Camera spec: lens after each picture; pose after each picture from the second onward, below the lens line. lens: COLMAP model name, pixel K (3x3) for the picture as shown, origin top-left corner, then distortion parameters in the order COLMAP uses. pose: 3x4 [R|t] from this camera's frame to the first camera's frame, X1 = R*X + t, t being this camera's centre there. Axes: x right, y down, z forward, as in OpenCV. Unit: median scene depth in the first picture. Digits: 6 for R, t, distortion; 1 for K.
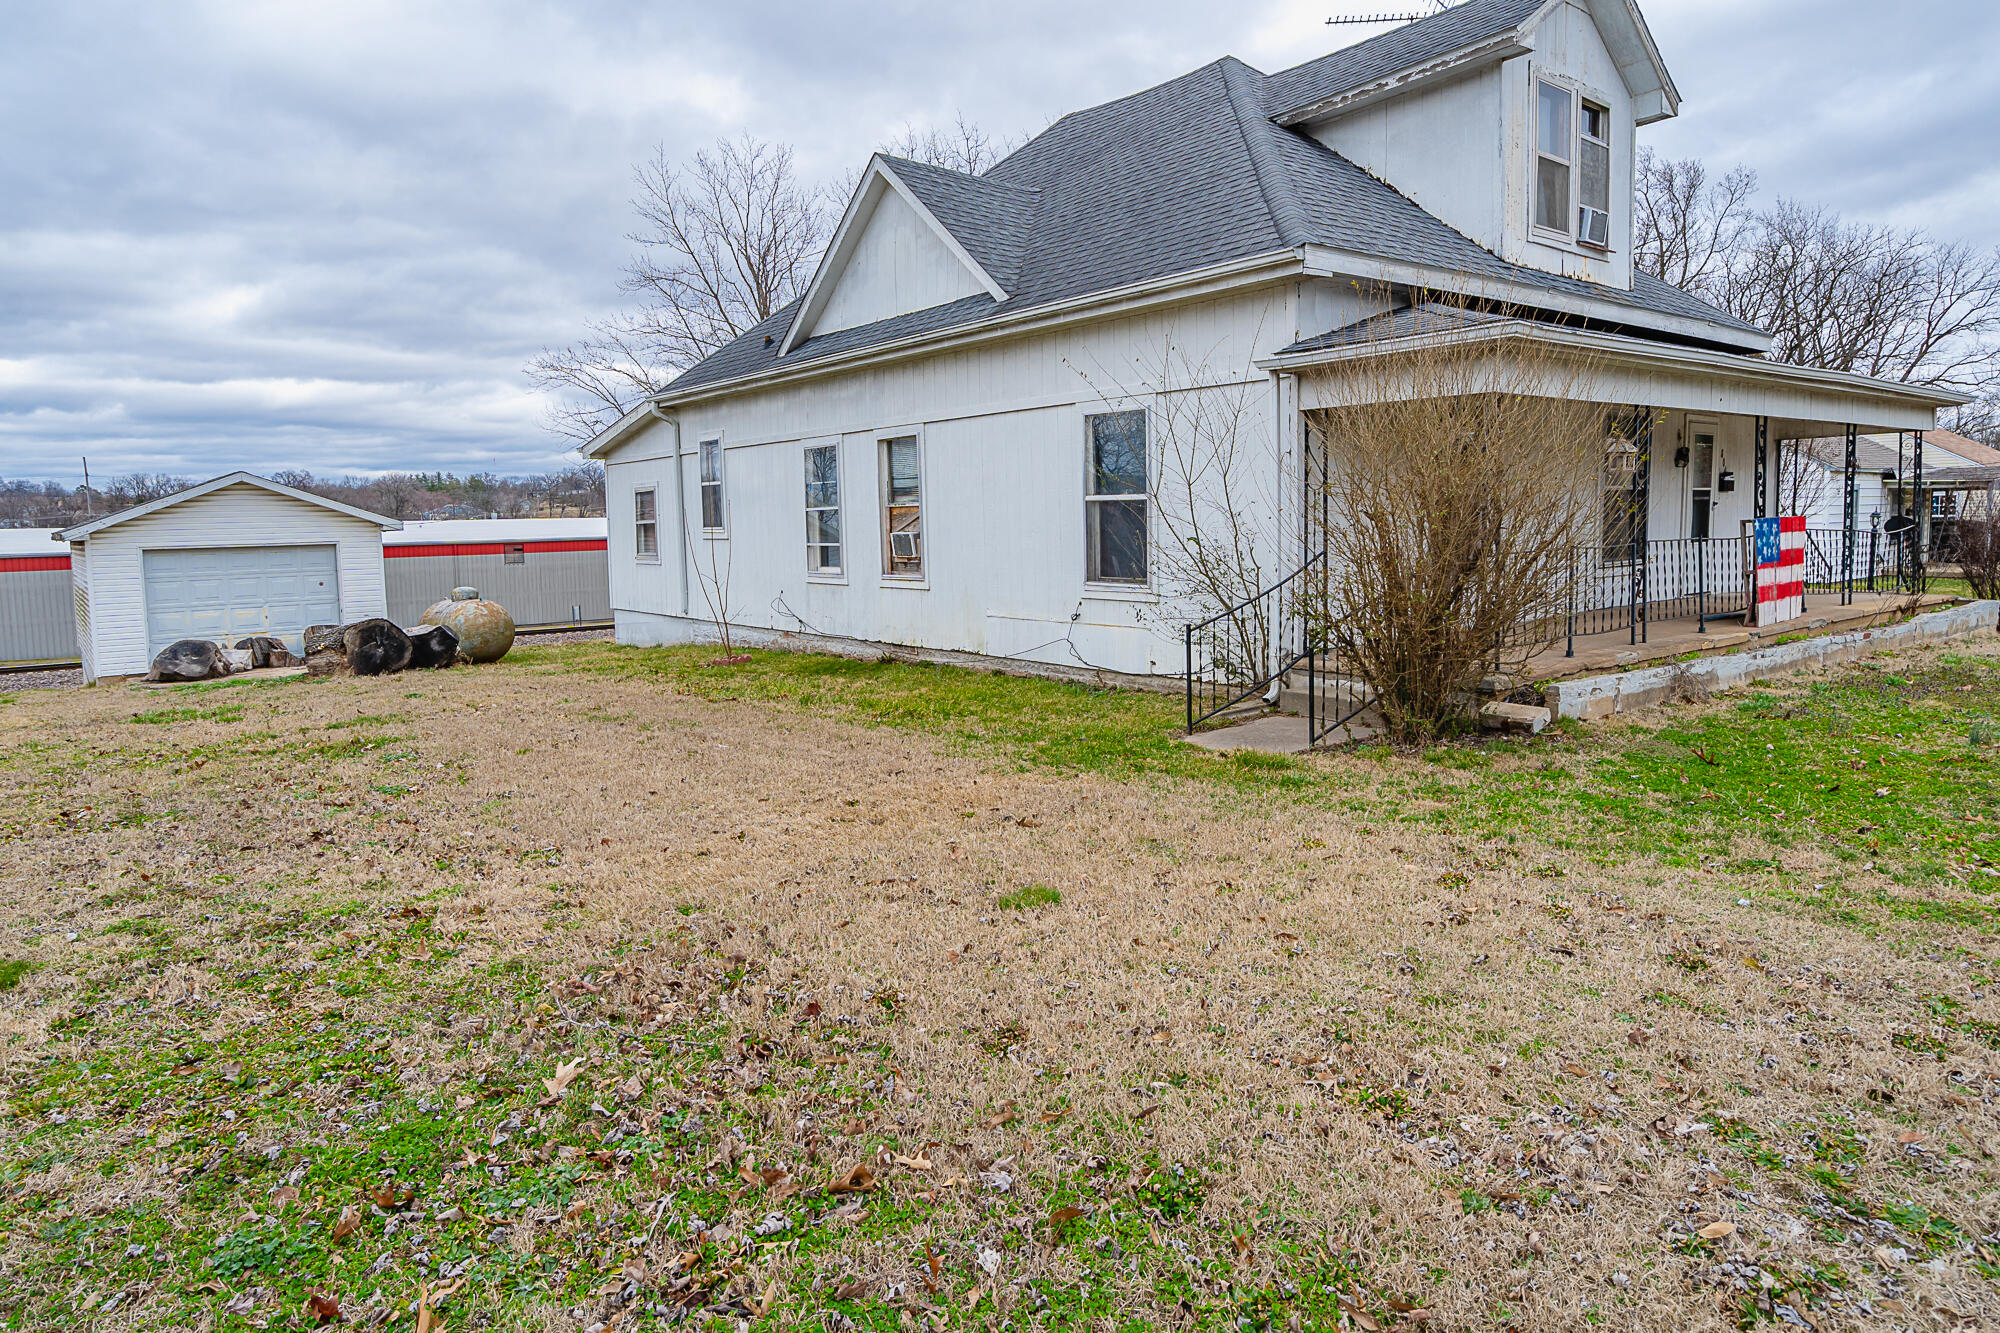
lens RADIAL K [[1204.0, 0, 1000.0], [0, 1204.0, 666.5], [0, 0, 1]] dist [-0.006691, -0.001422]
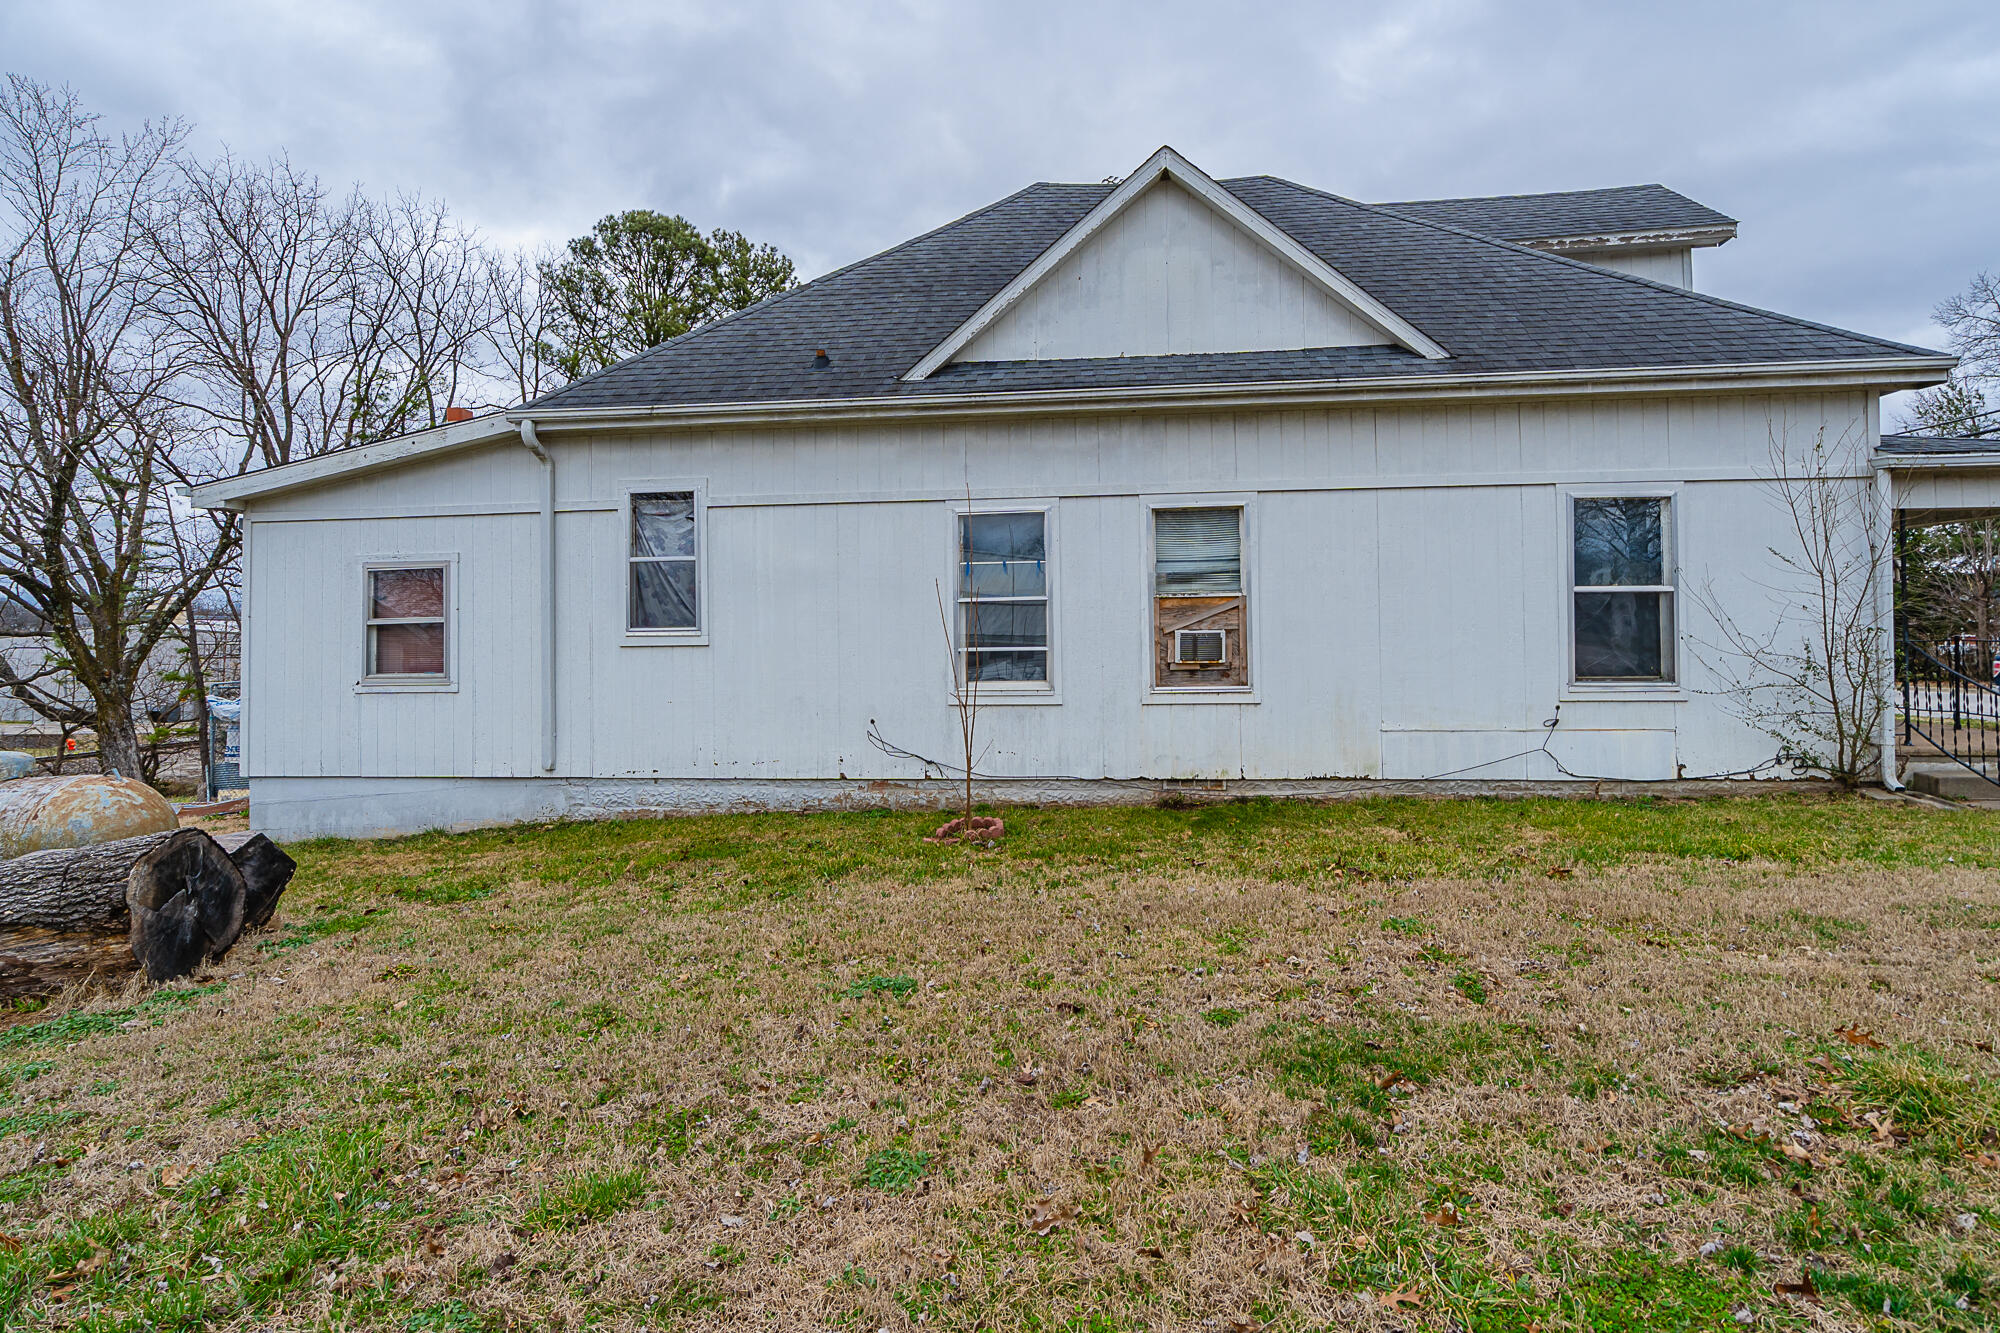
lens RADIAL K [[1051.2, 0, 1000.0], [0, 1051.2, 644.6], [0, 0, 1]] dist [-0.002685, -0.000654]
pose [[0.705179, 0.007638, 0.708988, -0.642346], [0.085044, 0.991812, -0.095272, -0.049816], [-0.703910, 0.127479, 0.698756, 0.624223]]
